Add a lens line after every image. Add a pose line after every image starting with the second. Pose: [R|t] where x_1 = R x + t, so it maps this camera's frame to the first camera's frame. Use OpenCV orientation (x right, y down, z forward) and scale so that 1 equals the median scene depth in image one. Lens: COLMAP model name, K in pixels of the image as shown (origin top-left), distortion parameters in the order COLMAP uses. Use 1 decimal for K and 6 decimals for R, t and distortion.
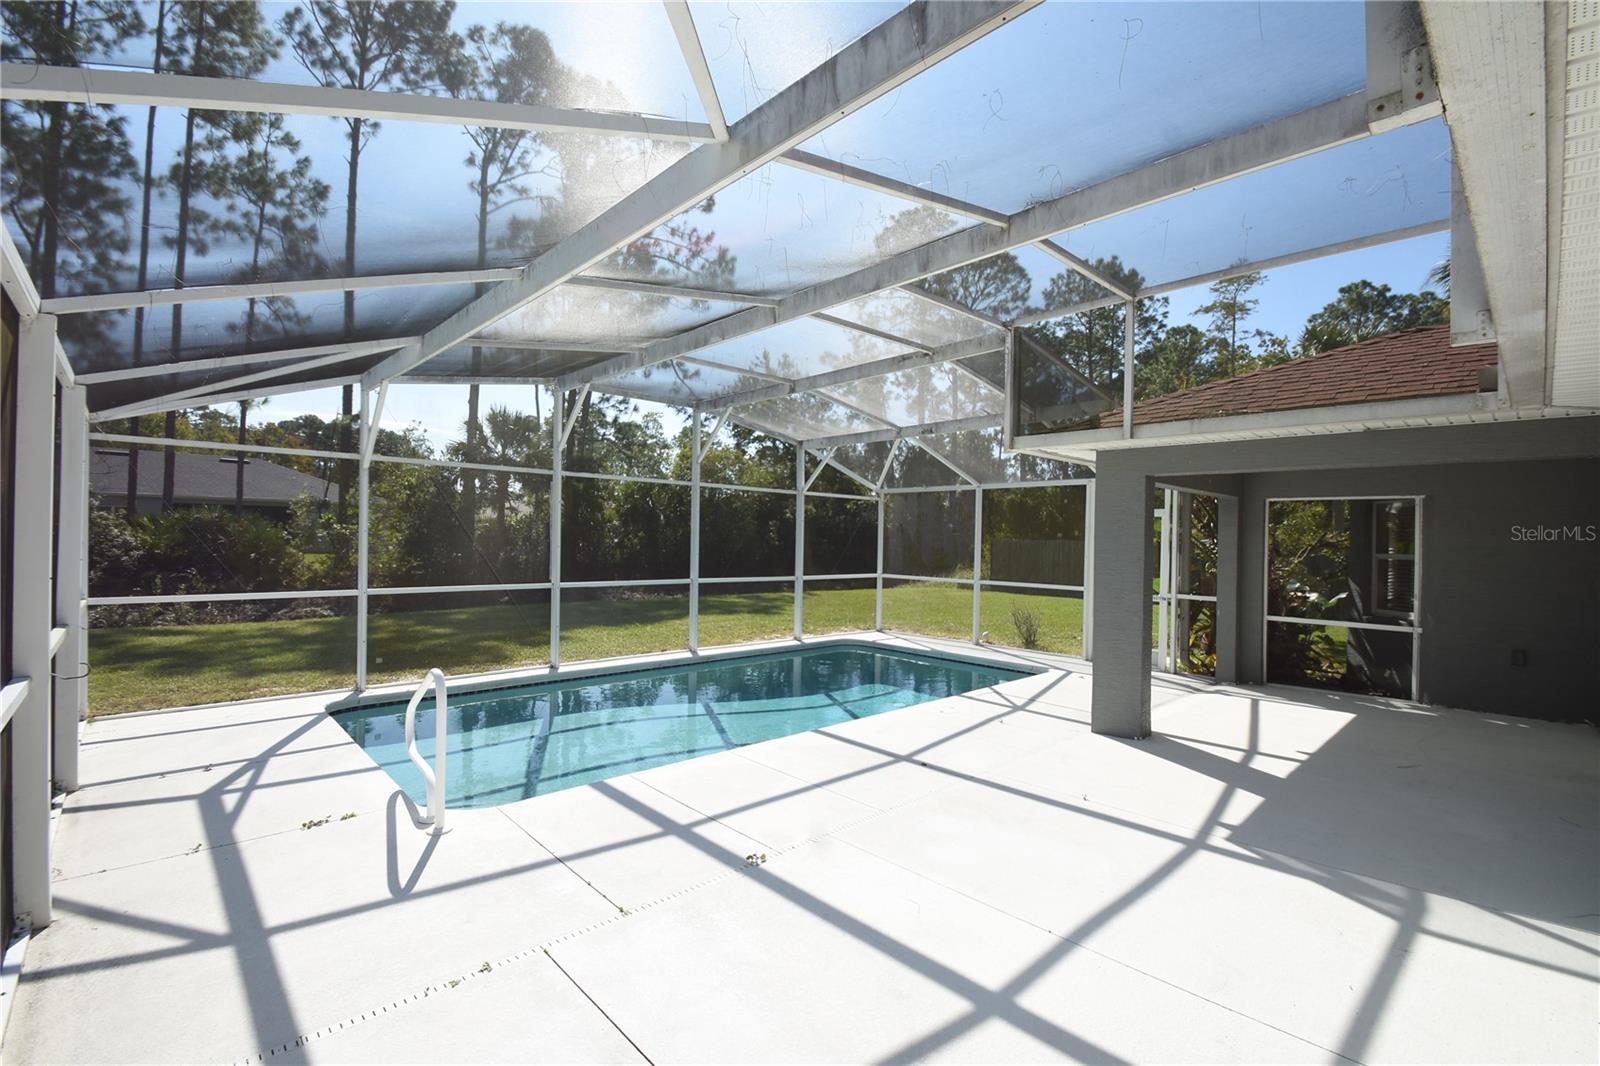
lens RADIAL K [[712.5, 0, 800.0], [0, 712.5, 533.0], [0, 0, 1]] dist [0.044000, -0.022169]
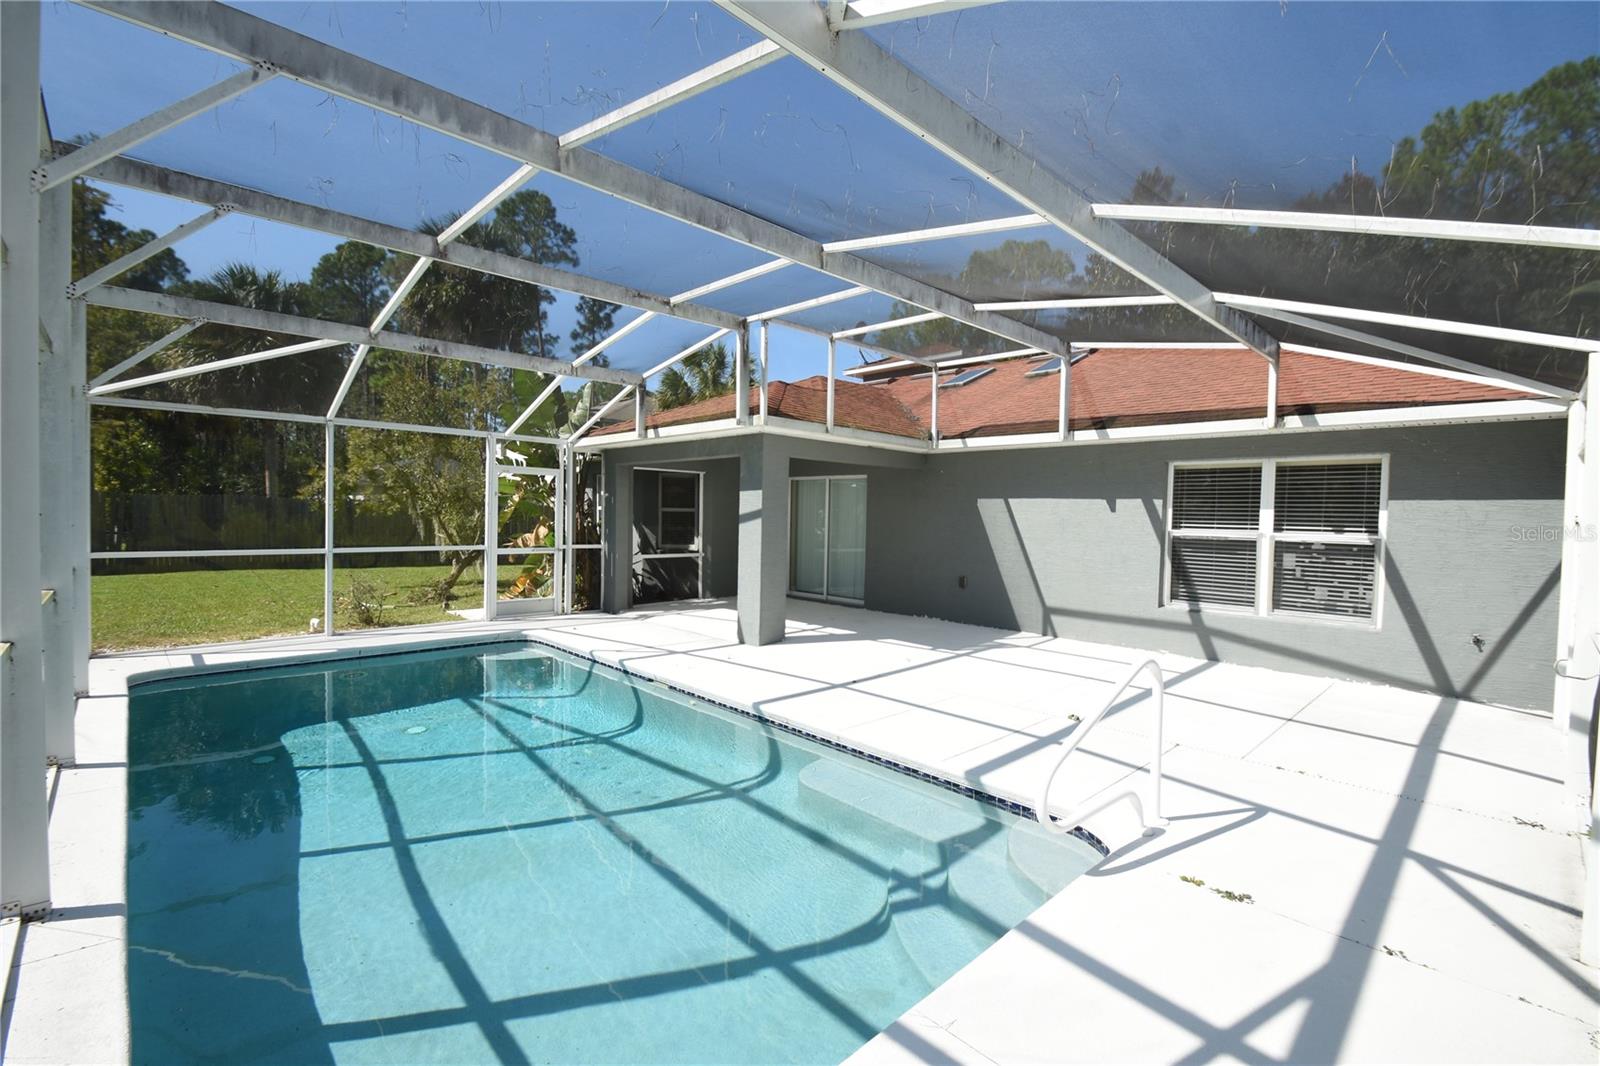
lens RADIAL K [[699.8, 0, 803.0], [0, 699.8, 541.4], [0, 0, 1]] dist [0.018477, -0.020442]
pose [[-0.028388, -0.058080, 0.997908, -1.264425], [-0.022799, 0.998089, 0.057442, 0.012758], [-0.999337, -0.021121, -0.029658, 1.381039]]
